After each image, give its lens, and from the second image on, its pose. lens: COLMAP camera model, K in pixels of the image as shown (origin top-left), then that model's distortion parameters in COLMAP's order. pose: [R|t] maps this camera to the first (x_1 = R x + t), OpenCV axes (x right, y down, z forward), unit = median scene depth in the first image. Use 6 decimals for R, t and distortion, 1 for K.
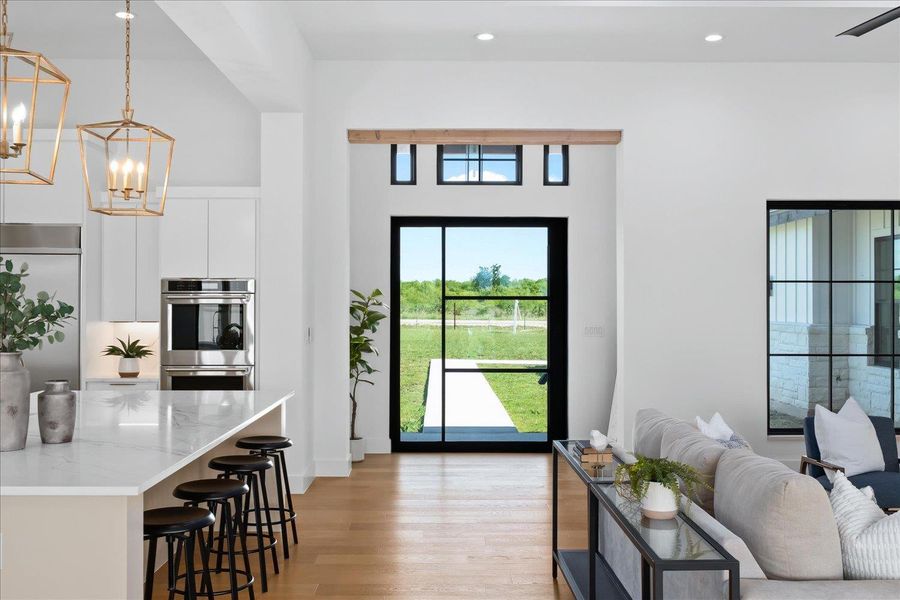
lens RADIAL K [[887.7, 0, 440.8], [0, 887.7, 301.0], [0, 0, 1]] dist [0.052195, 0.000000]
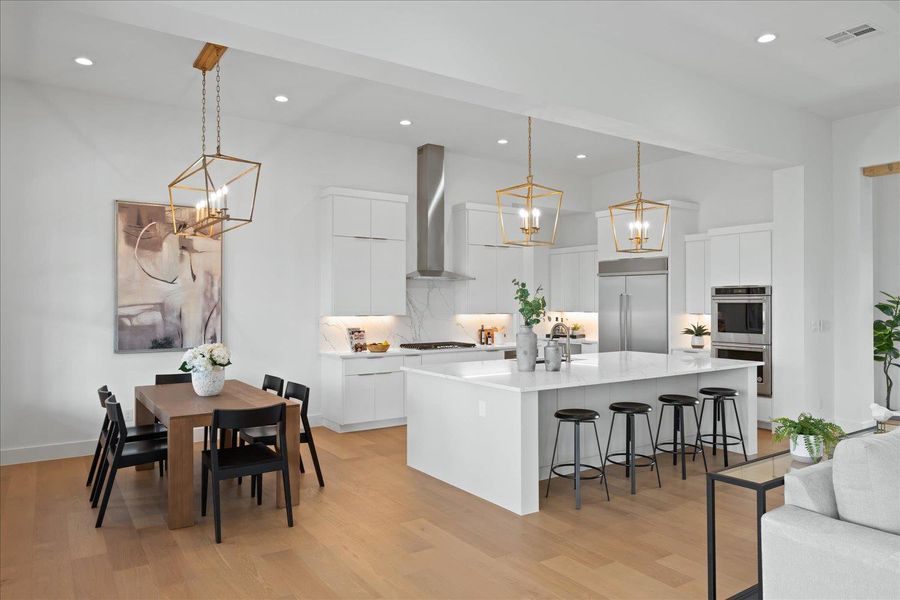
lens RADIAL K [[602.4, 0, 443.7], [0, 602.4, 295.9], [0, 0, 1]] dist [-0.003155, 0.003153]
pose [[0.553482, -0.012509, -0.832768, 0.305277], [0.005584, 0.999920, -0.011308, 0.000428], [0.832843, 0.001609, 0.553507, 0.013977]]
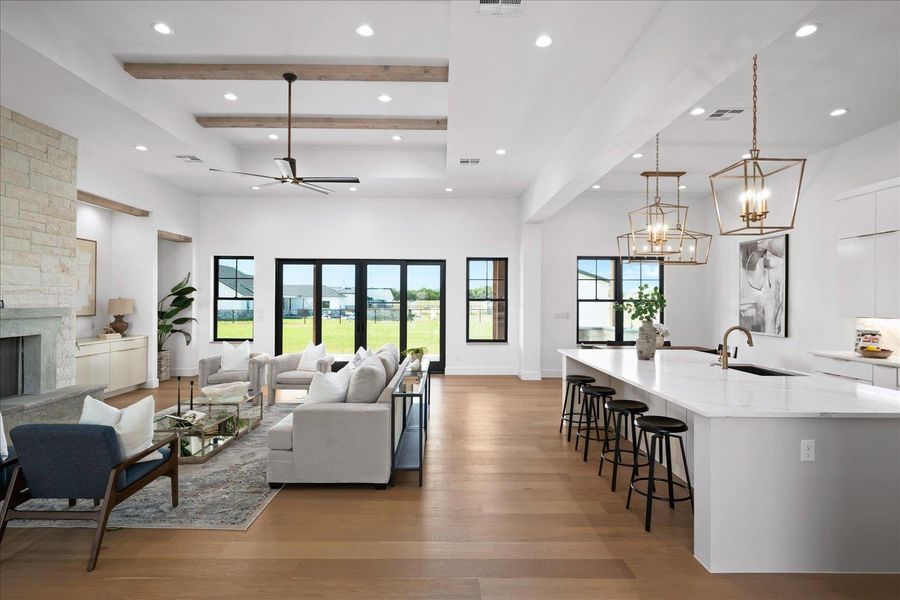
lens RADIAL K [[445.8, 0, 451.8], [0, 445.8, 299.4], [0, 0, 1]] dist [0.003414, 0.001364]
pose [[-0.999861, -0.009301, -0.013808, 0.060873], [-0.009226, 0.999942, -0.005487, 0.002342], [0.013859, -0.005359, -0.999890, 1.163625]]
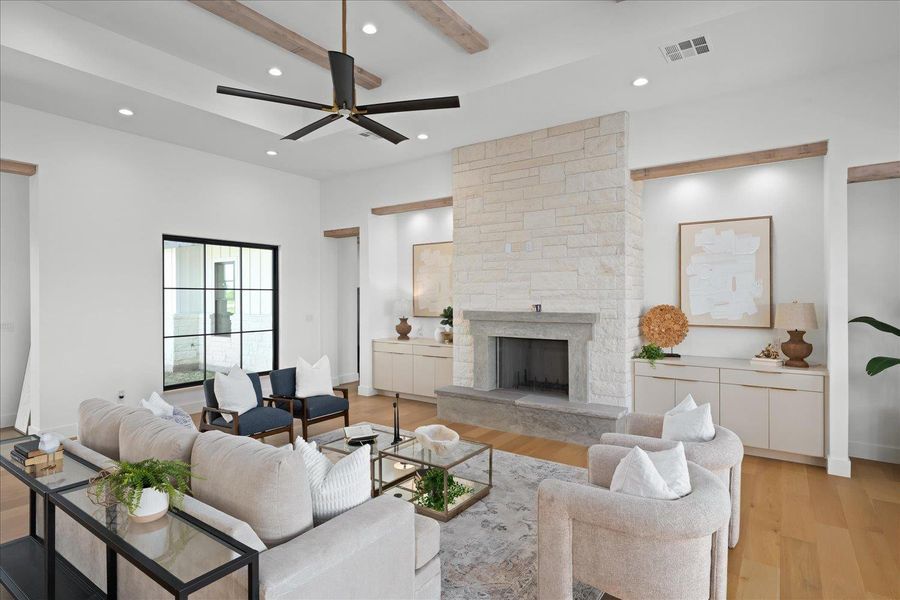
lens RADIAL K [[476.9, 0, 452.2], [0, 476.9, 295.3], [0, 0, 1]] dist [0.006014, -0.002790]
pose [[0.581850, -0.000094, 0.813296, -0.002833], [0.001949, 0.999997, -0.001279, -0.008543], [-0.813294, 0.002329, 0.581848, 0.153464]]
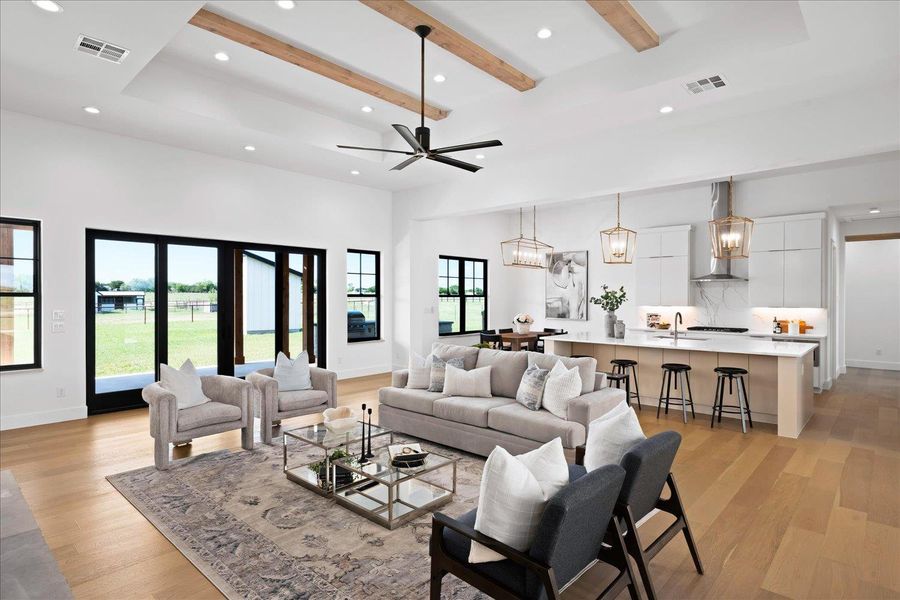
lens RADIAL K [[476.9, 0, 450.1], [0, 476.9, 299.3], [0, 0, 1]] dist [0.006014, -0.002790]
pose [[-0.673295, -0.000400, -0.739374, 0.721835], [-0.002936, 0.999993, 0.002133, 0.002541], [0.739369, 0.003607, -0.673291, 0.920159]]
